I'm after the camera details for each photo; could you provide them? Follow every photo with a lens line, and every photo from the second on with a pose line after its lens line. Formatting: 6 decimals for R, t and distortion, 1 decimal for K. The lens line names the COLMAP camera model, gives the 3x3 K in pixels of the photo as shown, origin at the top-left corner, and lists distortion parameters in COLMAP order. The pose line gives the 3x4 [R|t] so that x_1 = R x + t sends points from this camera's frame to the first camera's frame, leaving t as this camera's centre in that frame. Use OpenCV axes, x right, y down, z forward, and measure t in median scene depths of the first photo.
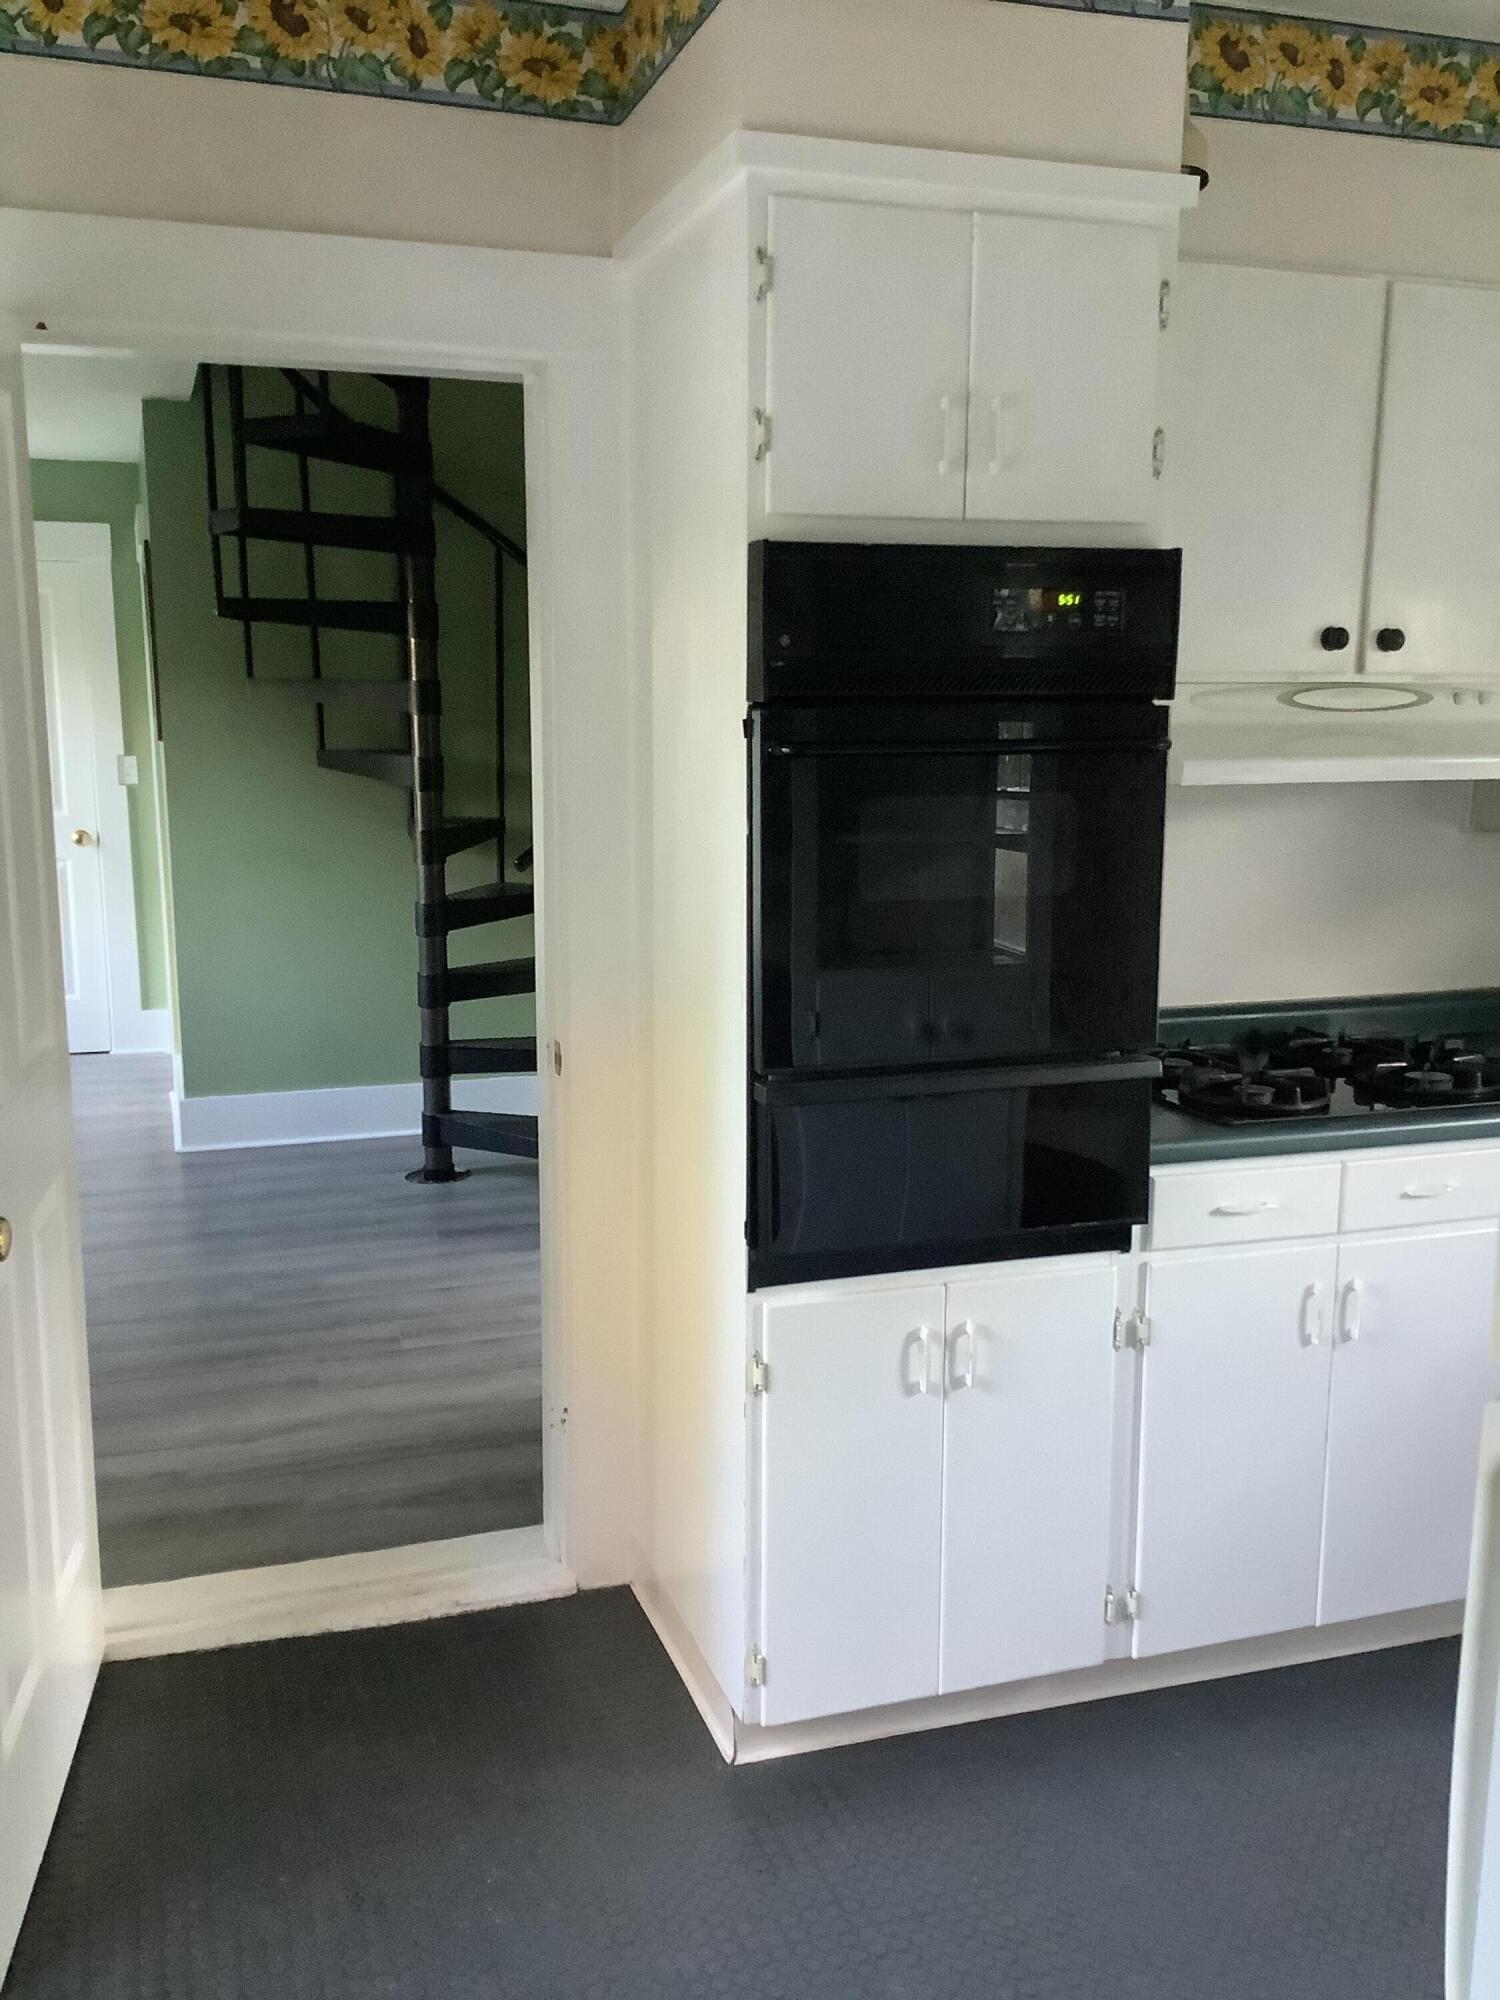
lens RADIAL K [[1770.7, 0, 750.0], [0, 1770.7, 1000.0], [0, 0, 1]] dist [0.174592, -0.442792]
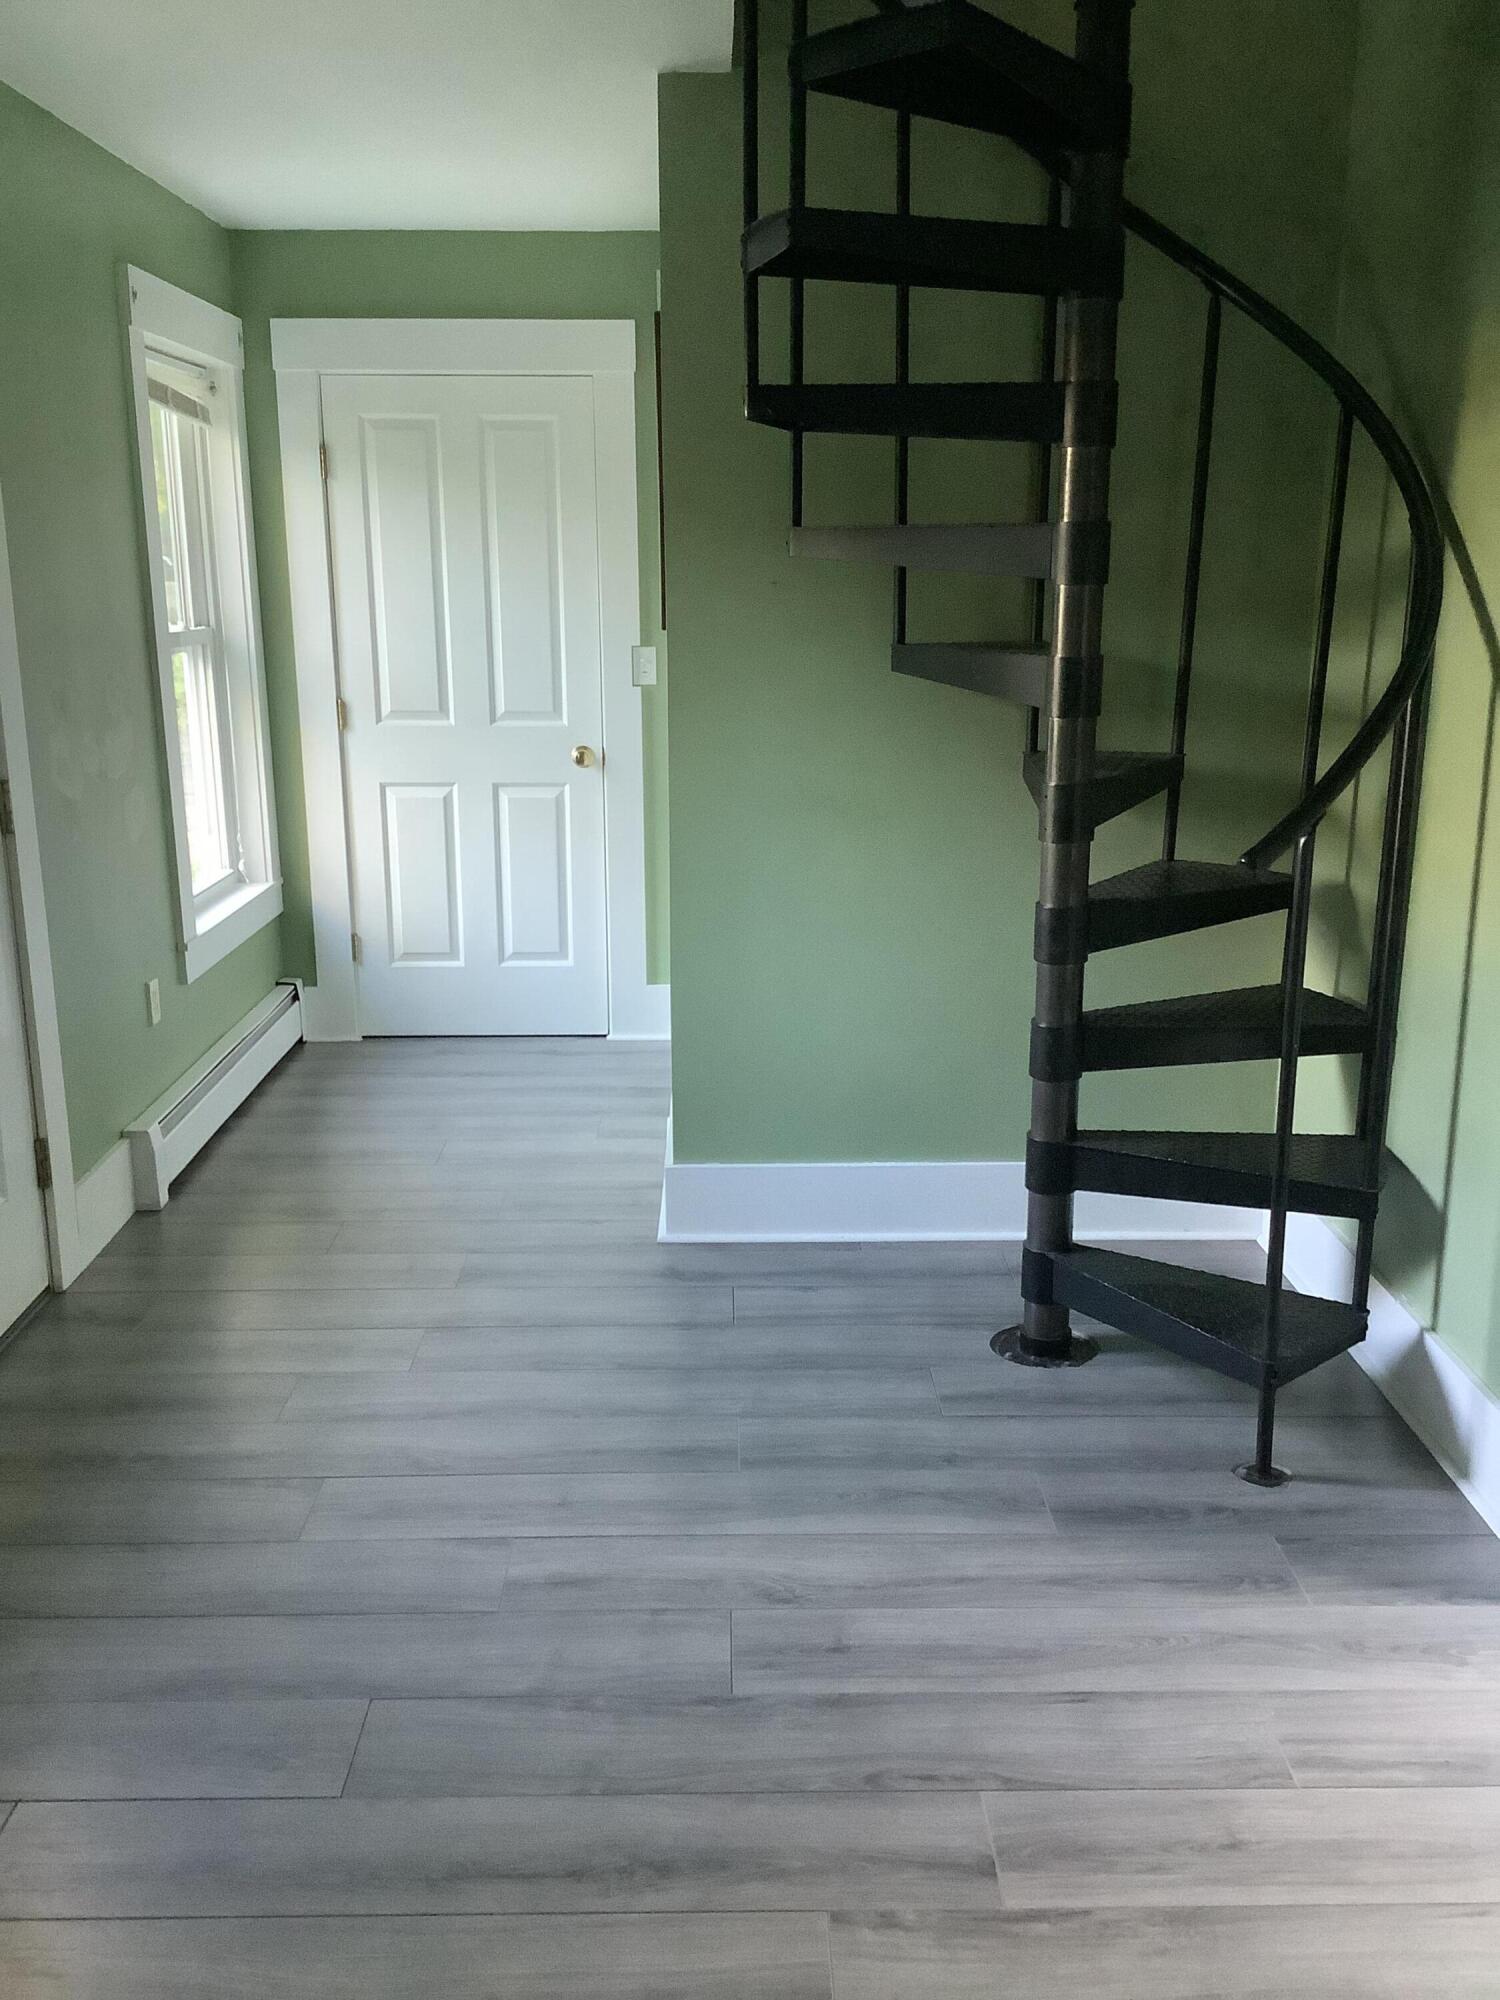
lens RADIAL K [[1770.7, 0, 750.0], [0, 1770.7, 1000.0], [0, 0, 1]] dist [0.174592, -0.442792]
pose [[0.952543, 0.070549, -0.296115, -0.100468], [-0.051175, 0.996041, 0.072687, -0.061051], [0.300070, -0.054084, 0.952383, 0.402704]]
